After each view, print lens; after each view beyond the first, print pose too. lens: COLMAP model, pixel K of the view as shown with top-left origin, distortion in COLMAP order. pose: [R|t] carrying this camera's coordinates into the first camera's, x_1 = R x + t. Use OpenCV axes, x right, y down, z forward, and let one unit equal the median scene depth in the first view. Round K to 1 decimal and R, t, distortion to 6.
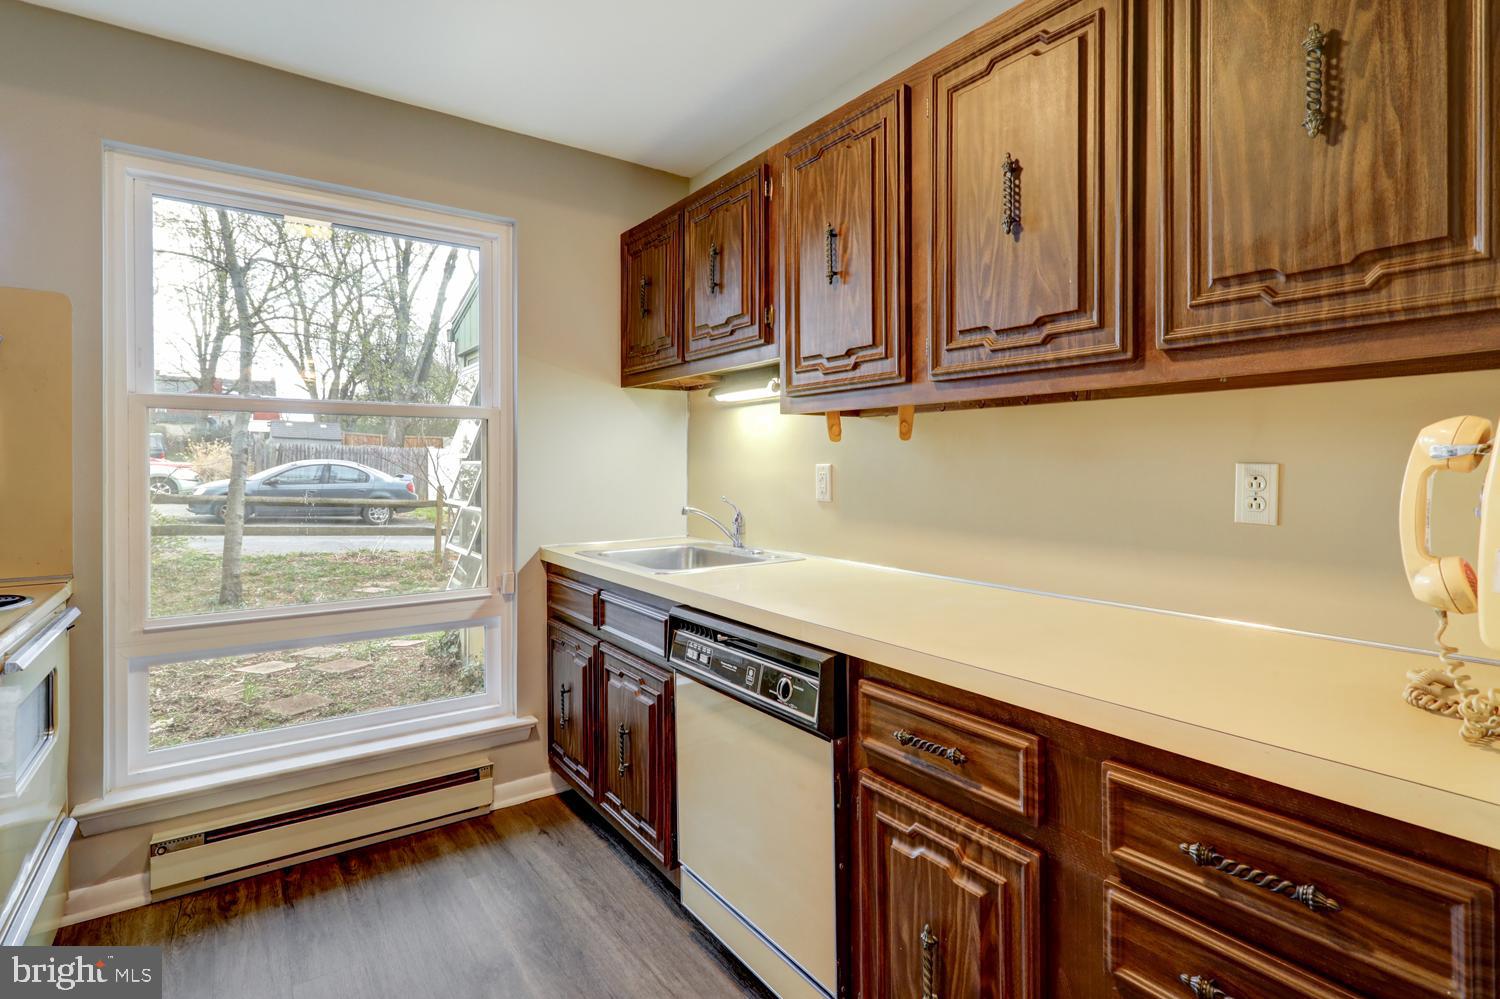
lens RADIAL K [[715.7, 0, 739.8], [0, 715.7, 464.1], [0, 0, 1]] dist [-0.011369, 0.001698]
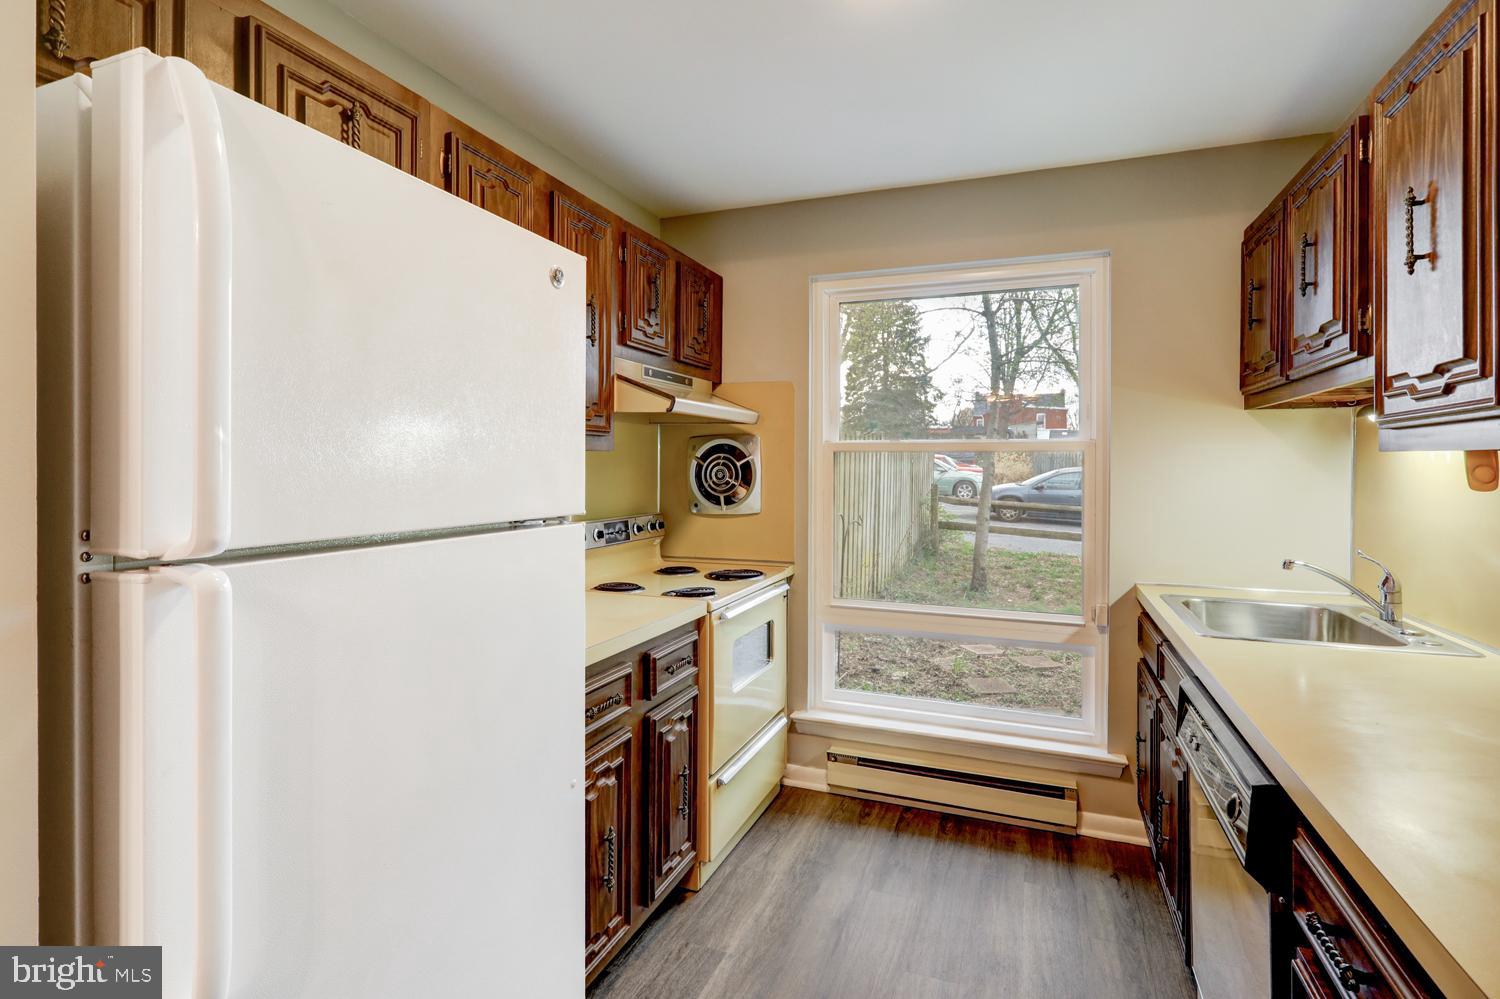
lens RADIAL K [[715.7, 0, 772.1], [0, 715.7, 466.7], [0, 0, 1]] dist [-0.011369, 0.001698]
pose [[0.561224, 0.004455, -0.827652, 0.262221], [-0.004748, 0.999986, 0.002164, -0.044560], [0.827651, 0.002715, 0.561237, 0.062559]]
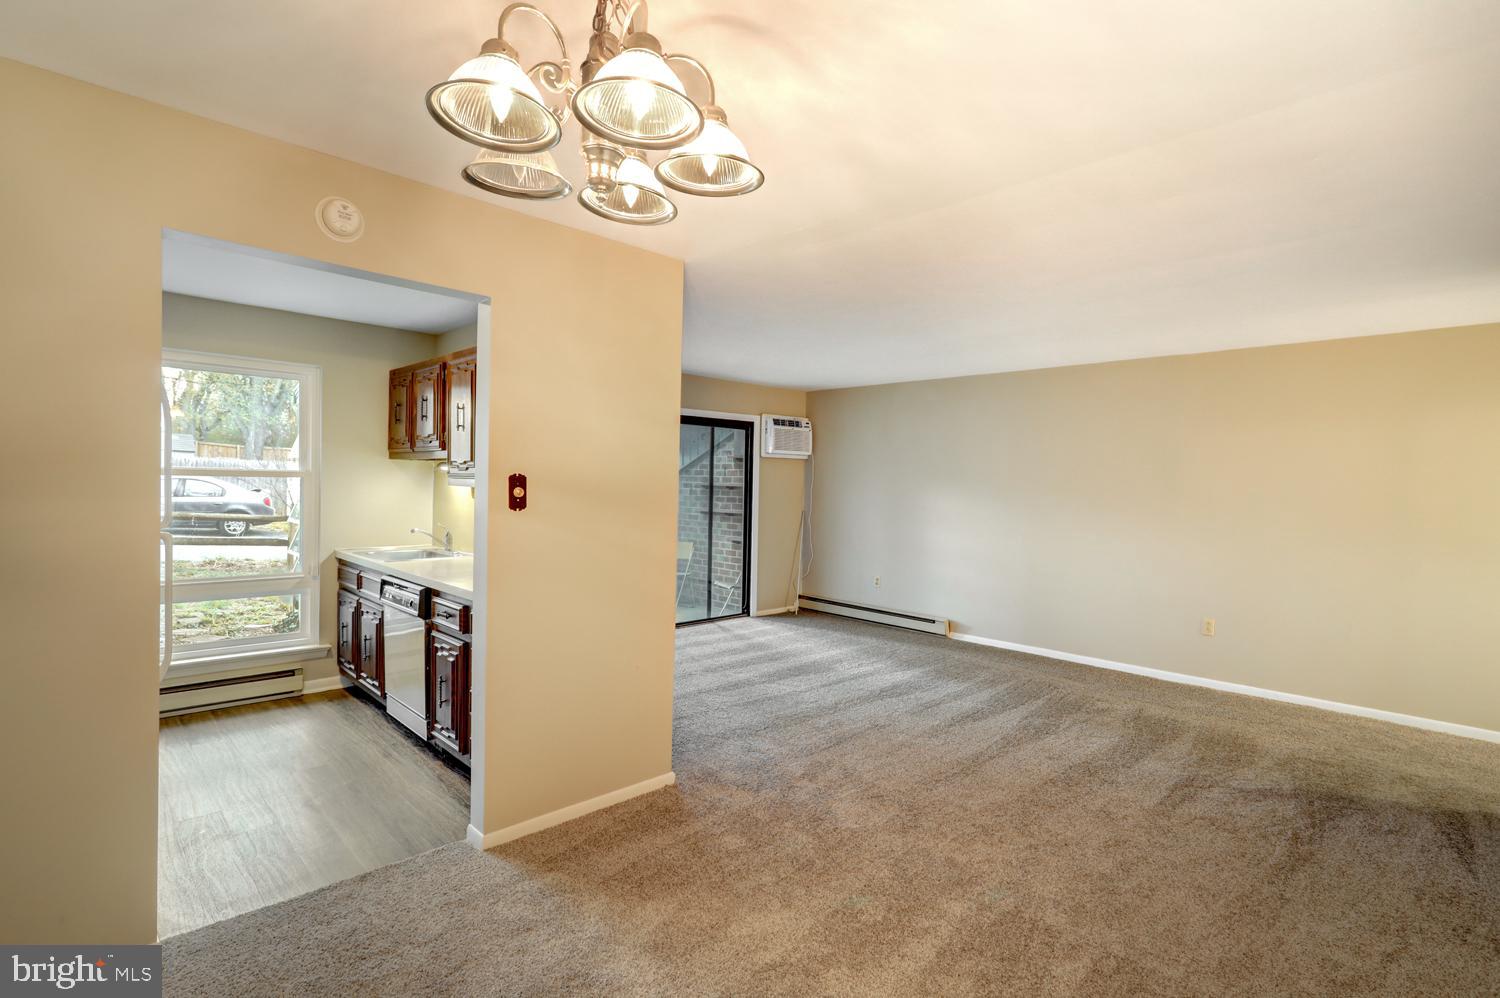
lens RADIAL K [[715.7, 0, 750.9], [0, 715.7, 502.5], [0, 0, 1]] dist [-0.011369, 0.001698]
pose [[0.987205, 0.020025, 0.158193, 0.503563], [-0.024682, 0.999316, 0.027530, -0.083013], [-0.157533, -0.031082, 0.987024, -0.996713]]
